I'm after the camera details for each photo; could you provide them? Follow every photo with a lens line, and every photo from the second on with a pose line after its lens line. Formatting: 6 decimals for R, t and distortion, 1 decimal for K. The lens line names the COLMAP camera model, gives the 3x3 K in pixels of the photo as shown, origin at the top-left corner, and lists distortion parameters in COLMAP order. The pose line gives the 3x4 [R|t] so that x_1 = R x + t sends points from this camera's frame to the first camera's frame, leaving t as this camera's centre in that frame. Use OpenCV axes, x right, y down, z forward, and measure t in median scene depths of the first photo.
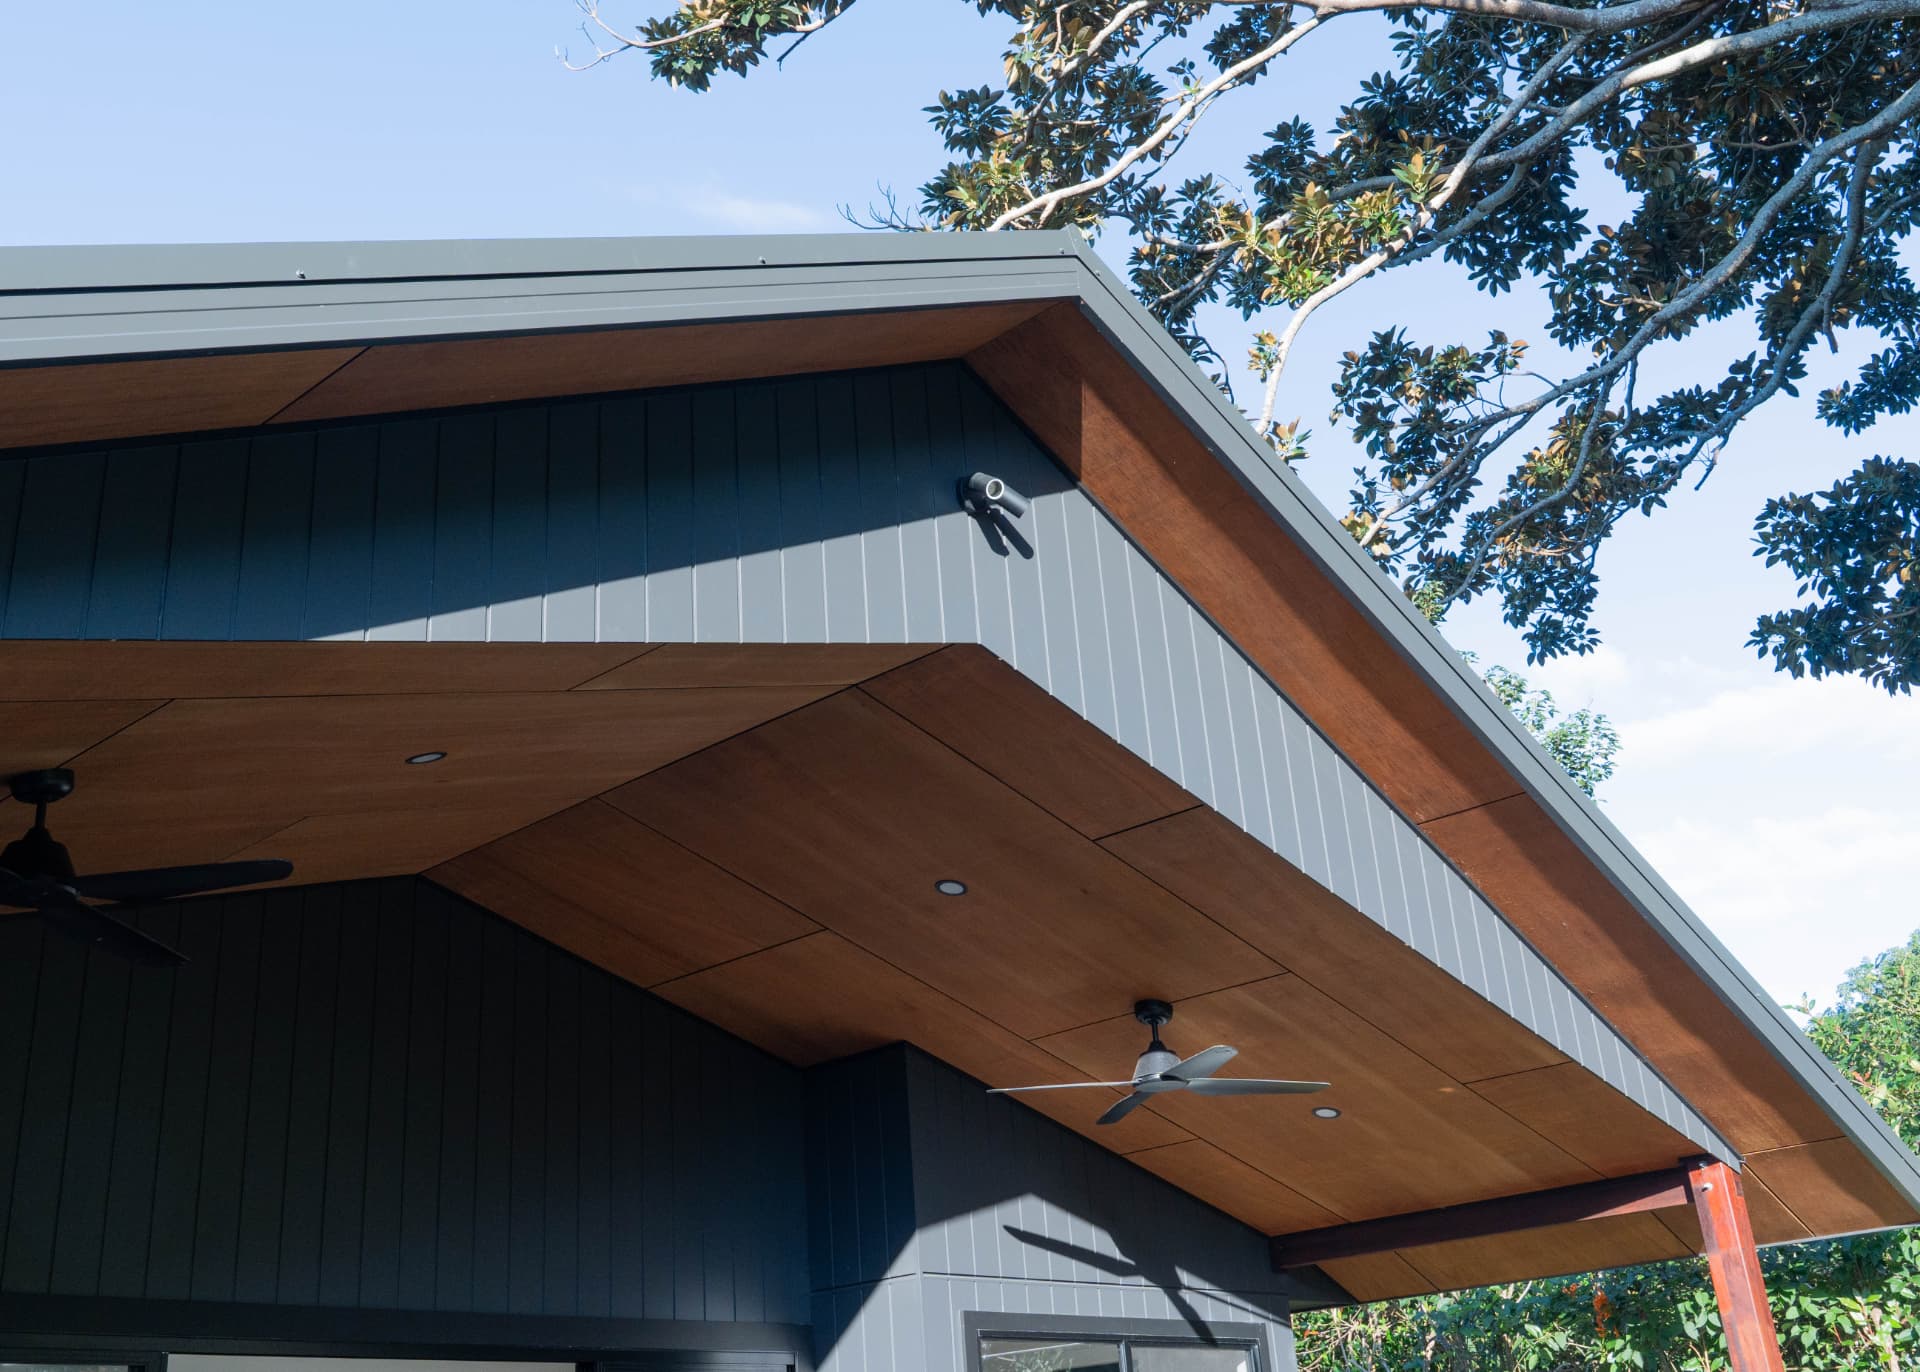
lens RADIAL K [[2124.4, 0, 901.8], [0, 2124.4, 540.9], [0, 0, 1]] dist [-0.008441, 0.010916]
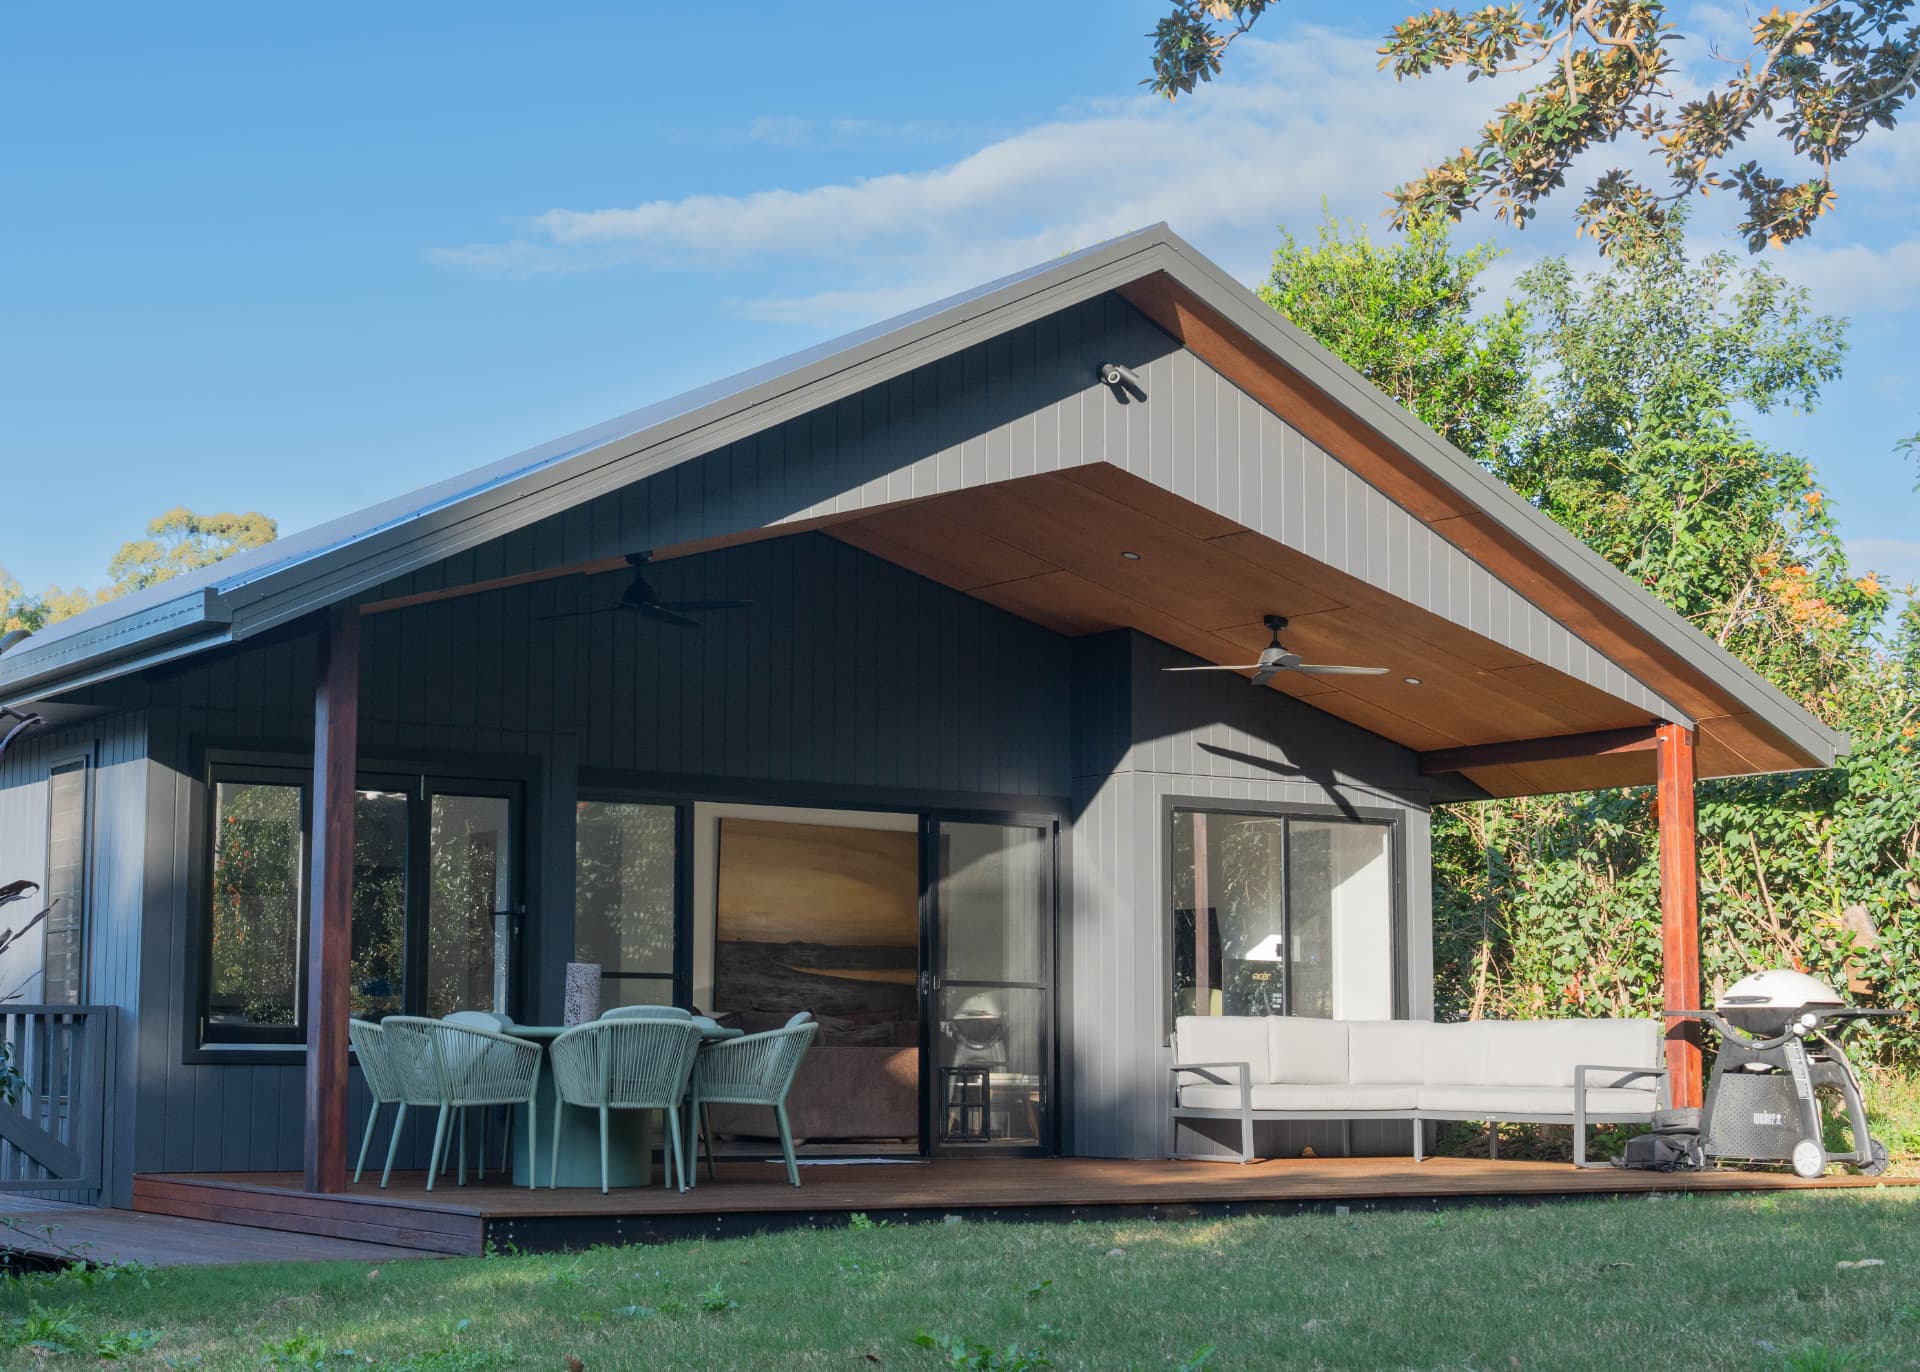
lens RADIAL K [[2890.5, 0, 960.0], [0, 2890.5, 686.0], [0, 0, 1]] dist [0.004415, 0.021895]
pose [[0.983181, 0.038936, -0.178434, 0.248659], [0.020430, 0.947432, 0.319305, -0.384745], [0.181487, -0.317580, 0.930702, -0.957864]]
